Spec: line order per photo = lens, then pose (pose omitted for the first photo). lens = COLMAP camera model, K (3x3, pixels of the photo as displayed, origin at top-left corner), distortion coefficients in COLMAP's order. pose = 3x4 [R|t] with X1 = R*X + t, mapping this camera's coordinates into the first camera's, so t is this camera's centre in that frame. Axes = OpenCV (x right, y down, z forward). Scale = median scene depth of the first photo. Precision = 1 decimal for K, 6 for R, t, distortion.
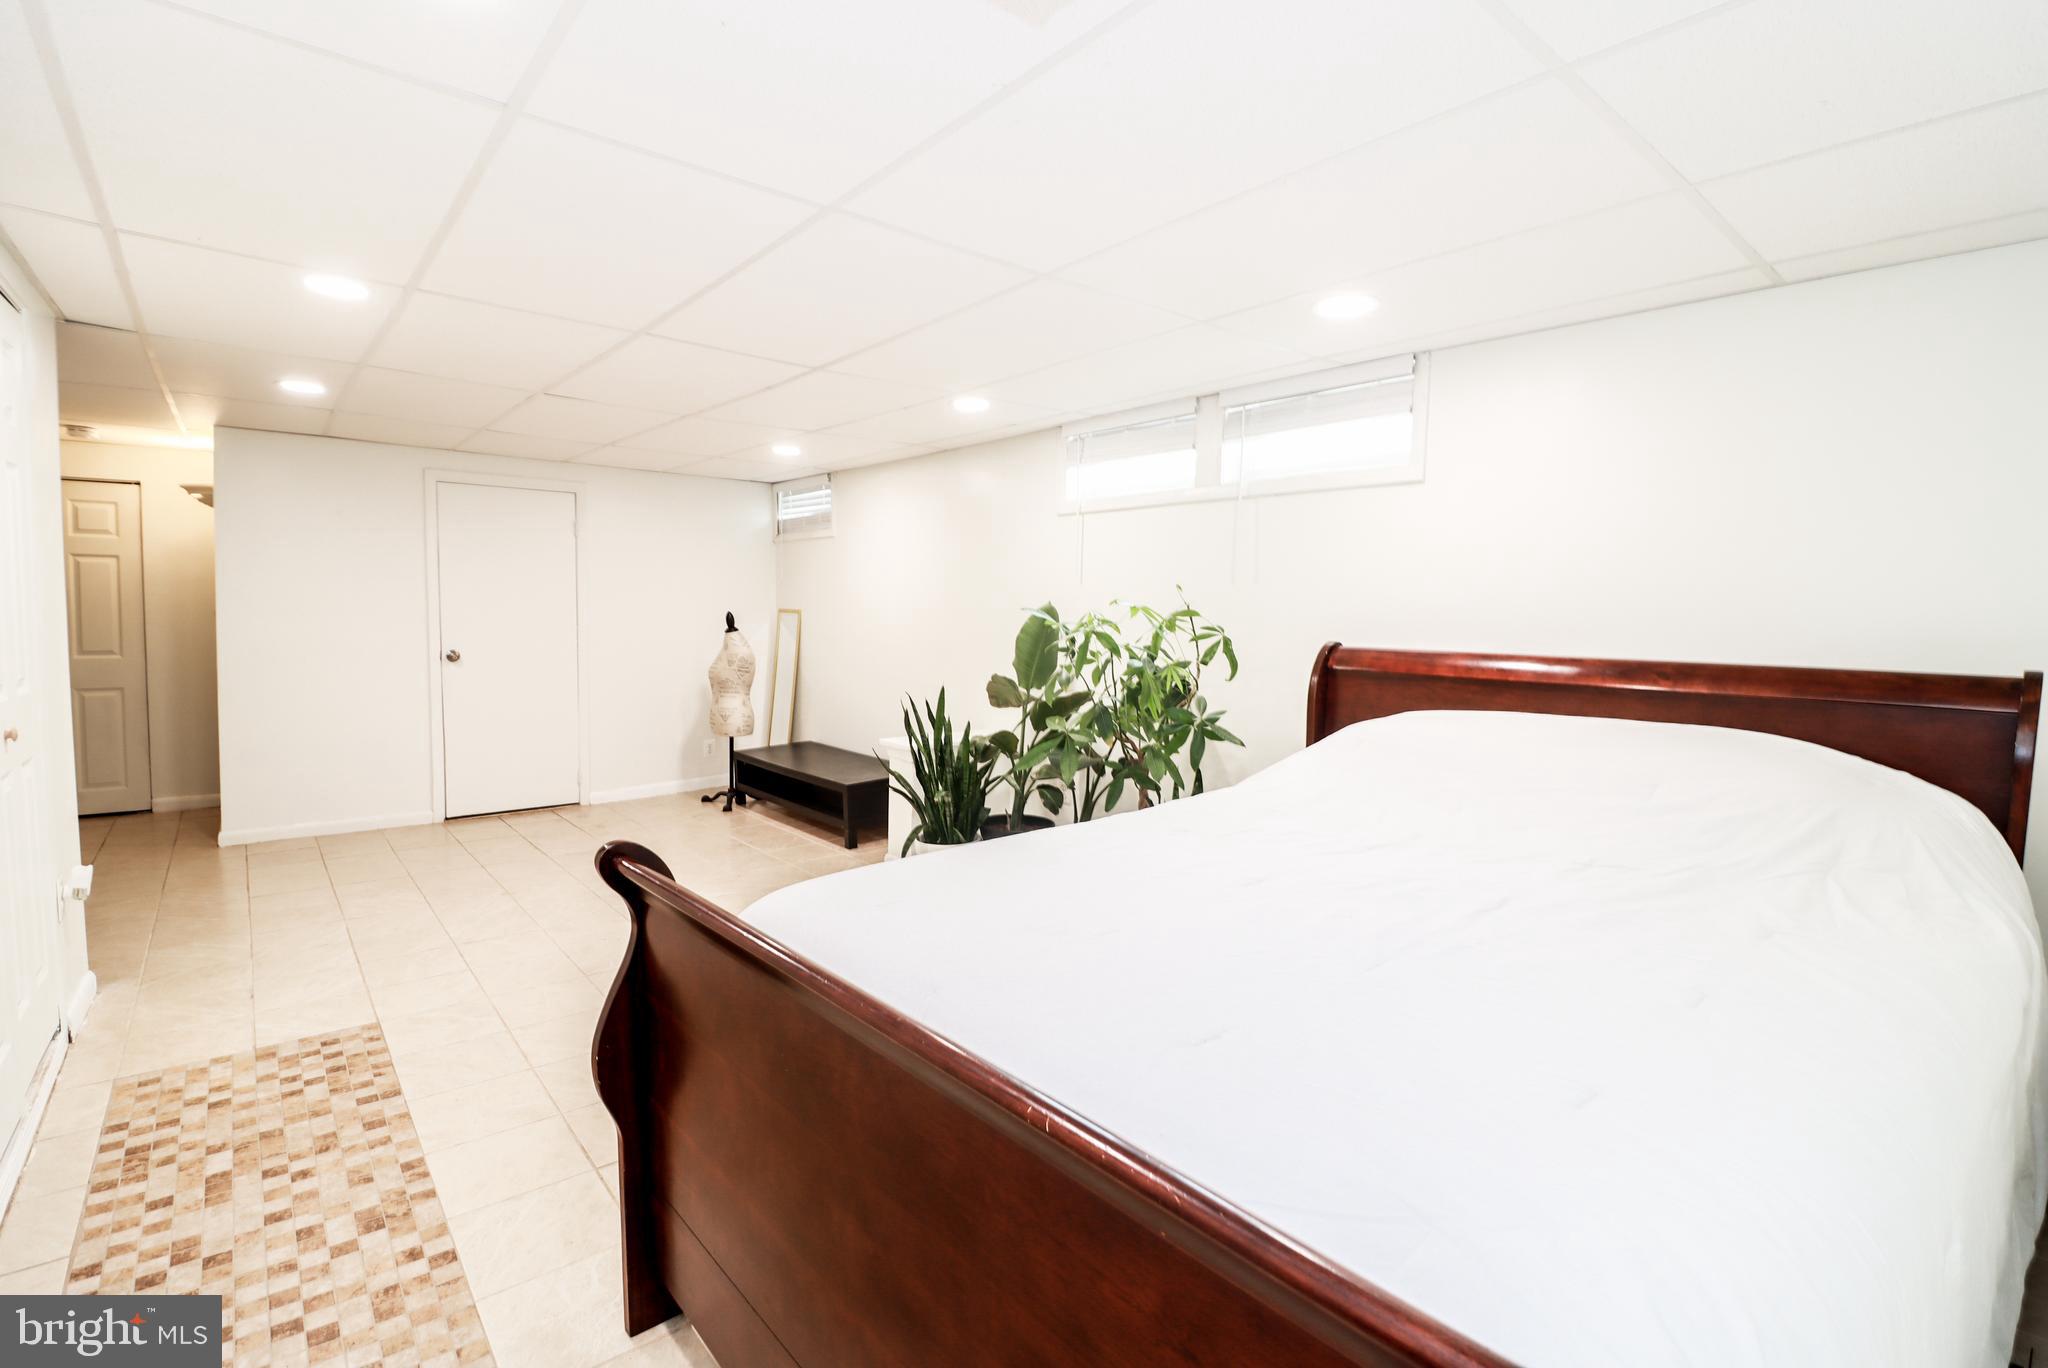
lens RADIAL K [[944.7, 0, 1027.1], [0, 944.7, 670.2], [0, 0, 1]] dist [0.001762, -0.013923]
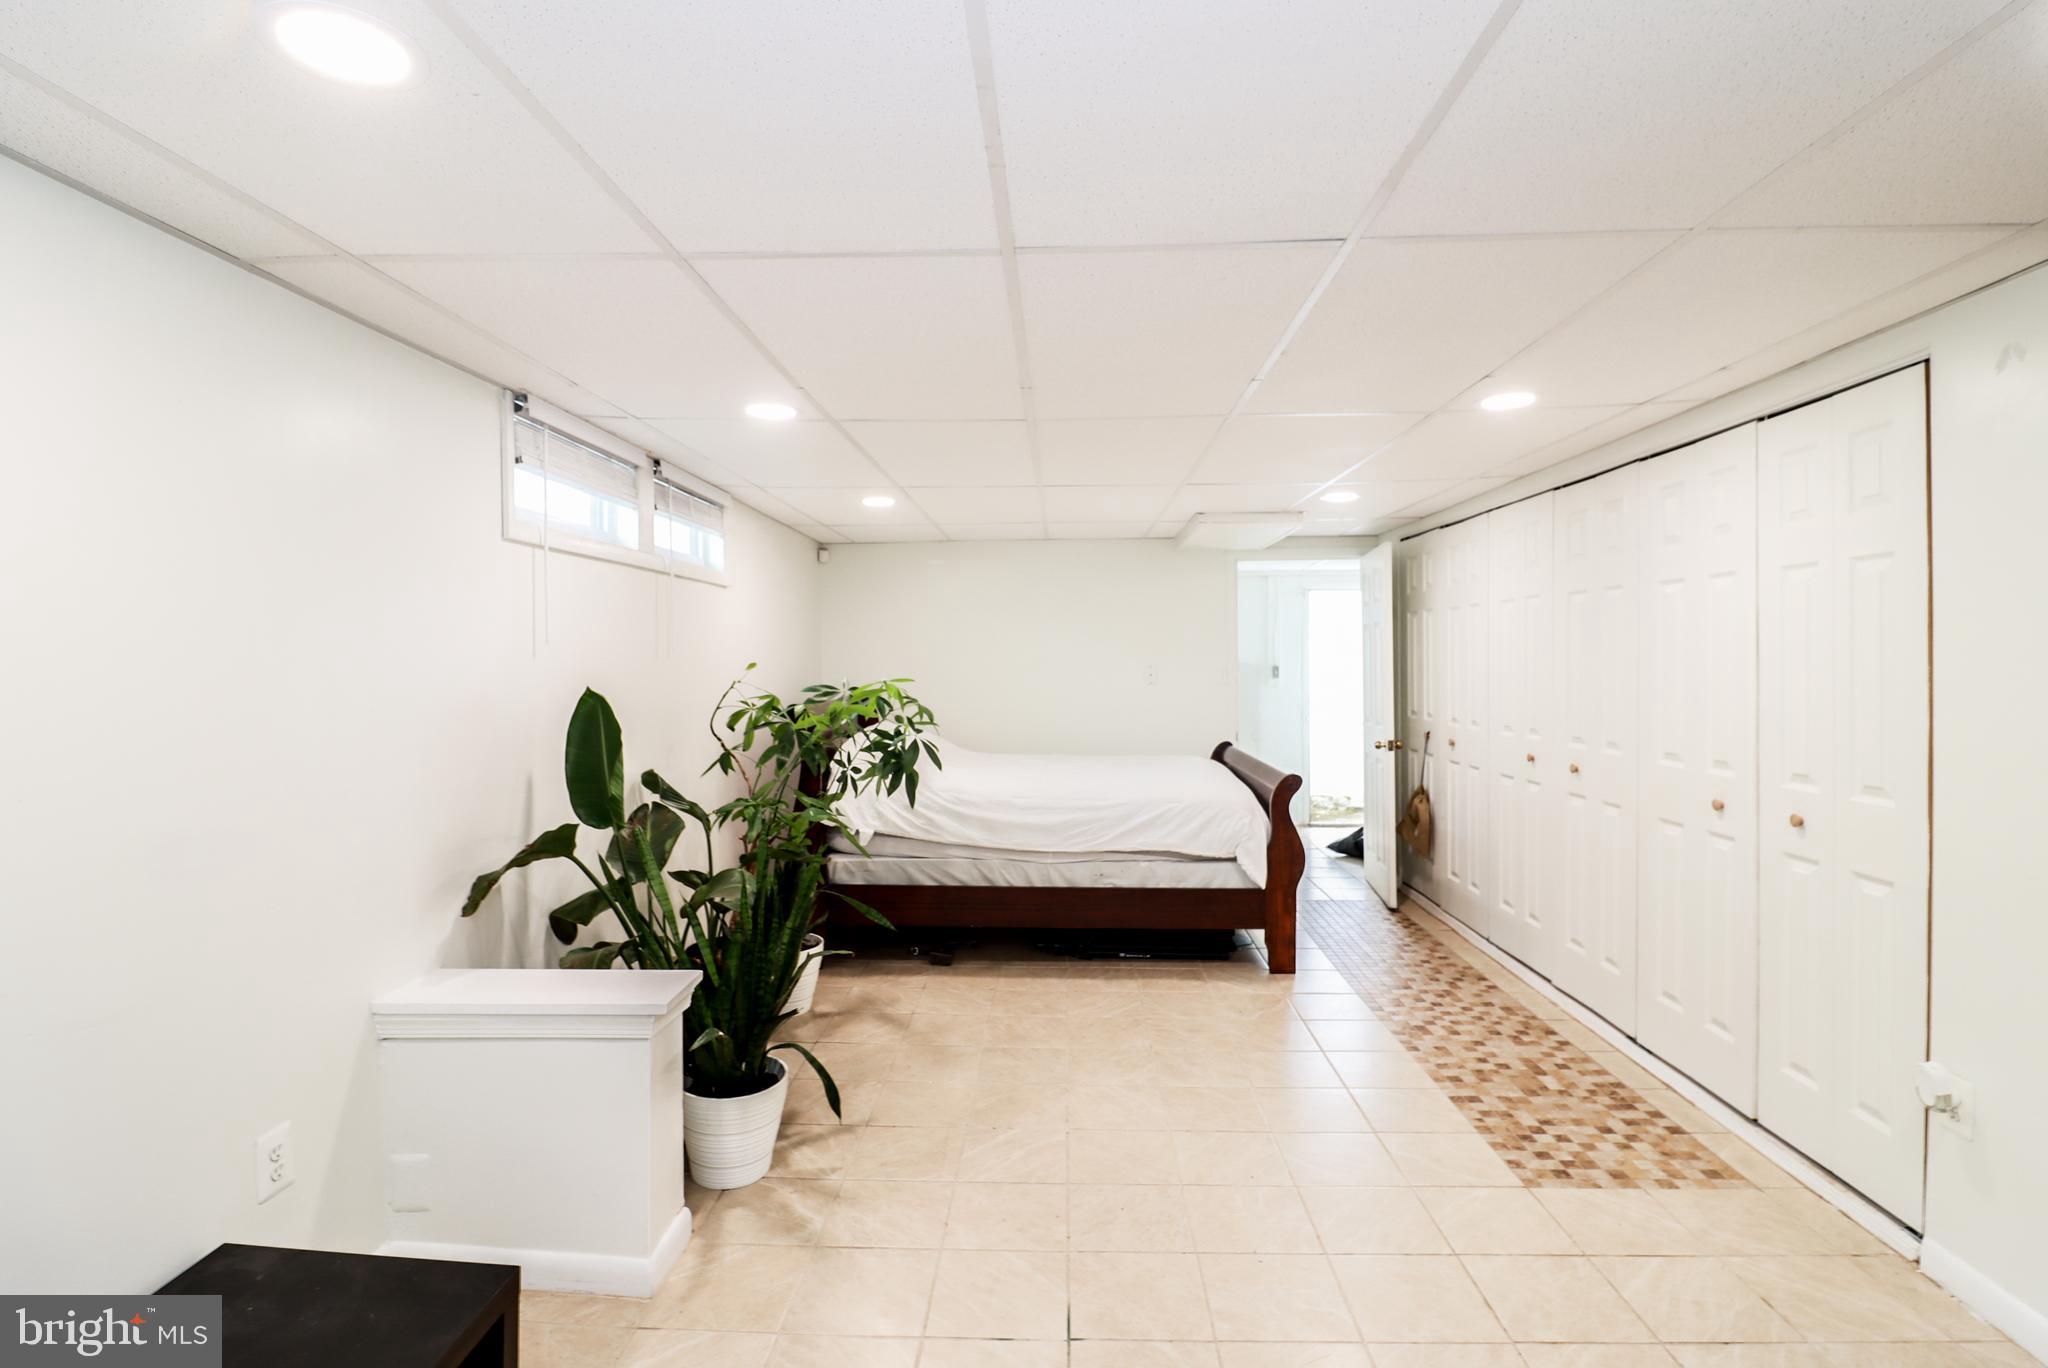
lens RADIAL K [[988.9, 0, 1028.9], [0, 988.9, 665.0], [0, 0, 1]] dist [0.002796, -0.014569]
pose [[-0.742699, -0.013695, 0.669486, -0.955297], [0.040132, 0.997083, 0.064917, -0.178850], [-0.668422, 0.075082, -0.739983, 1.948283]]
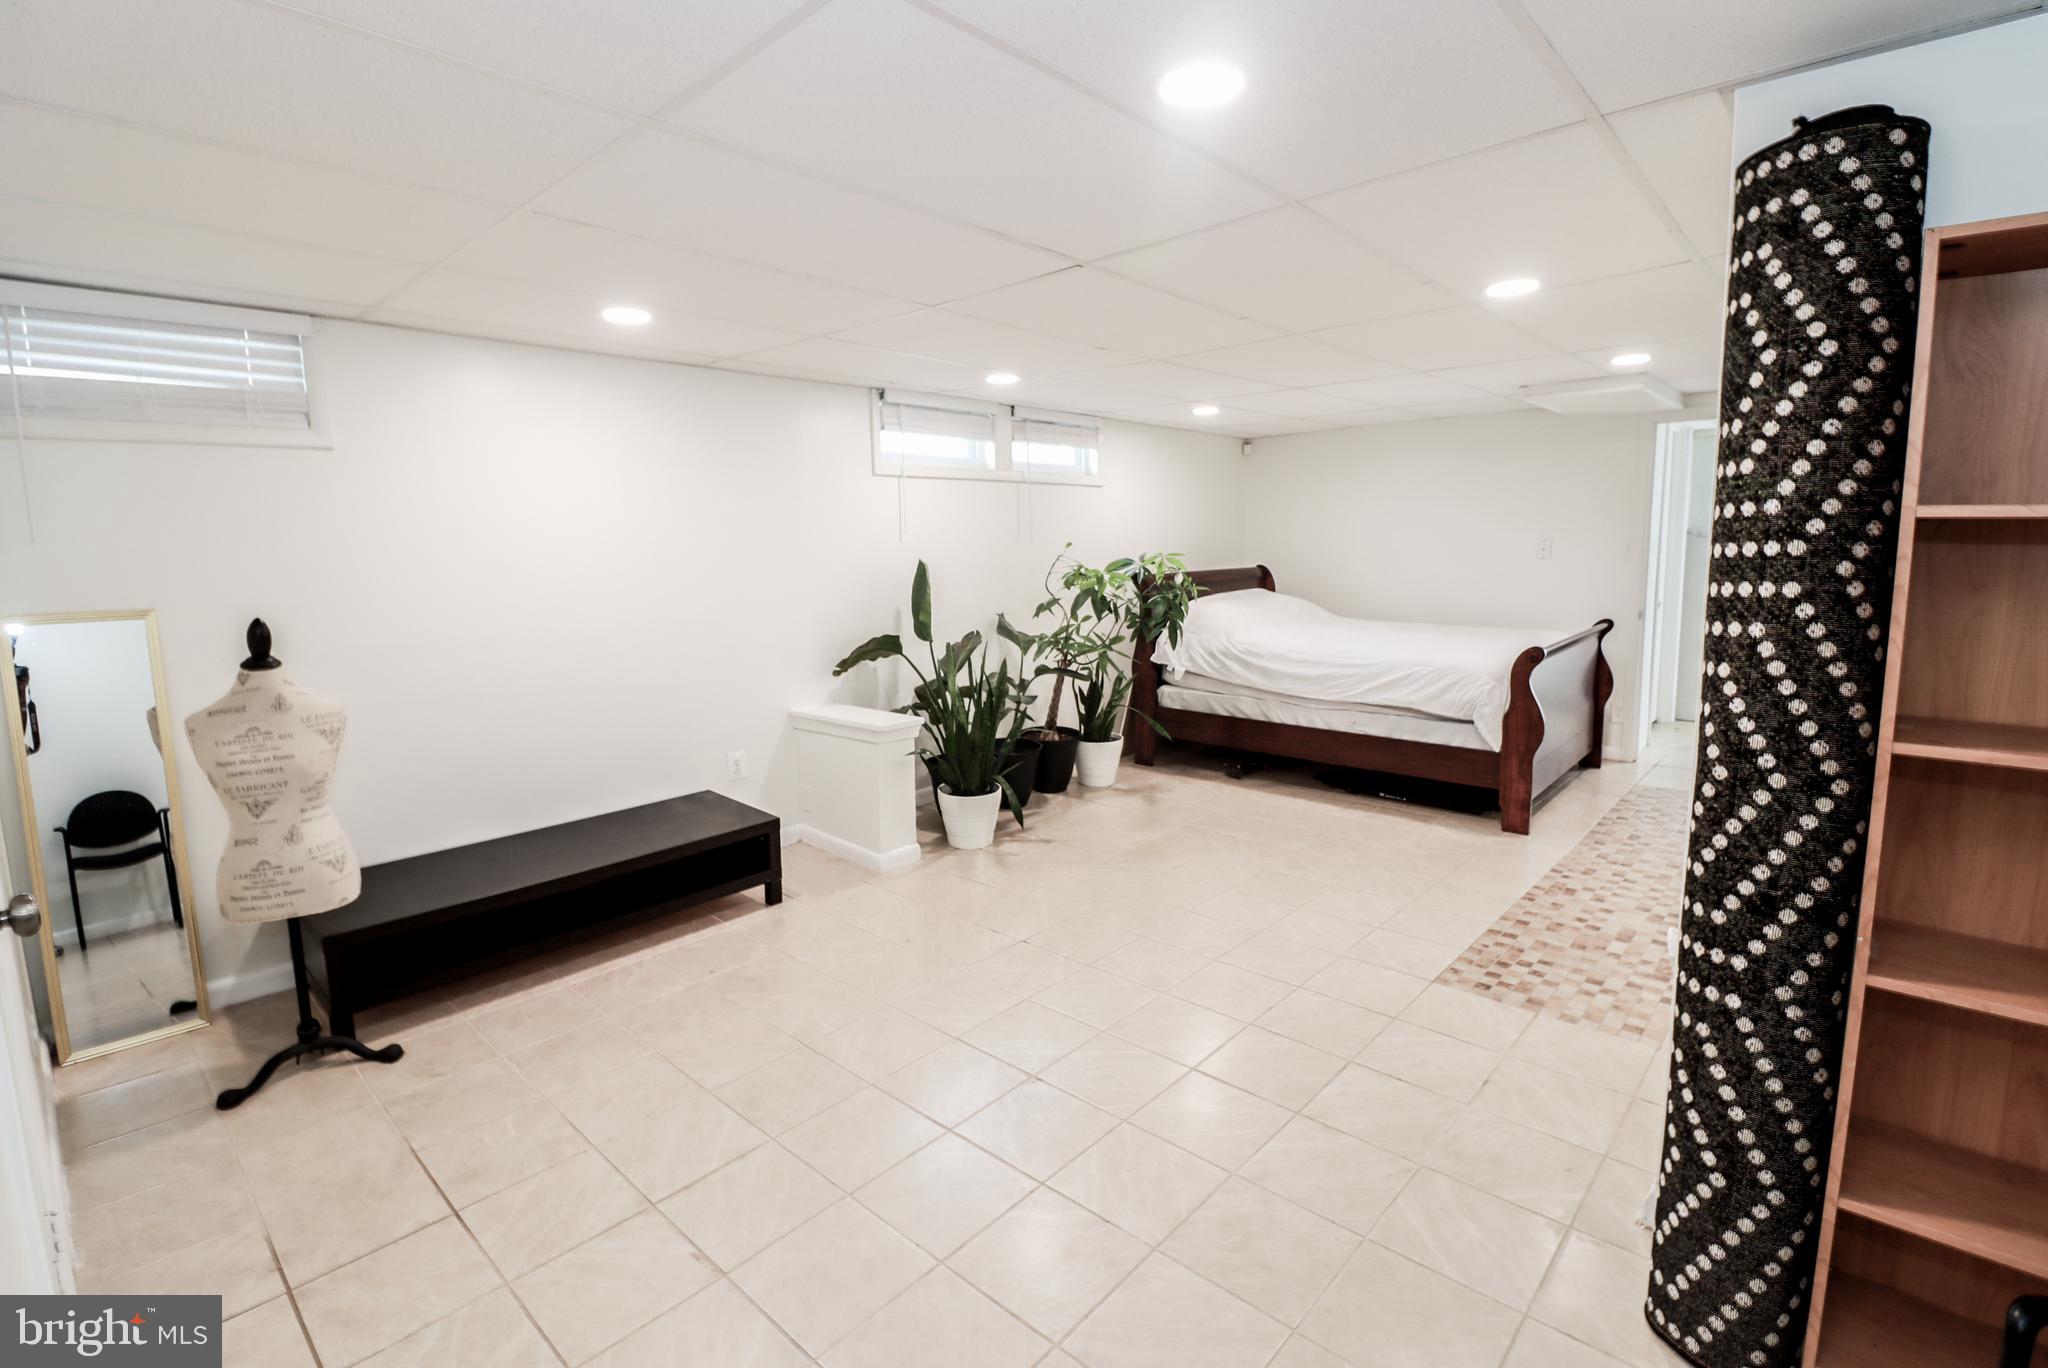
lens RADIAL K [[946.2, 0, 1024.1], [0, 946.2, 667.0], [0, 0, 1]] dist [0.002169, -0.015355]
pose [[-0.124960, -0.141697, 0.981991, -1.610933], [0.083092, 0.984778, 0.152672, -0.160182], [-0.988676, 0.100673, -0.111284, 1.533746]]
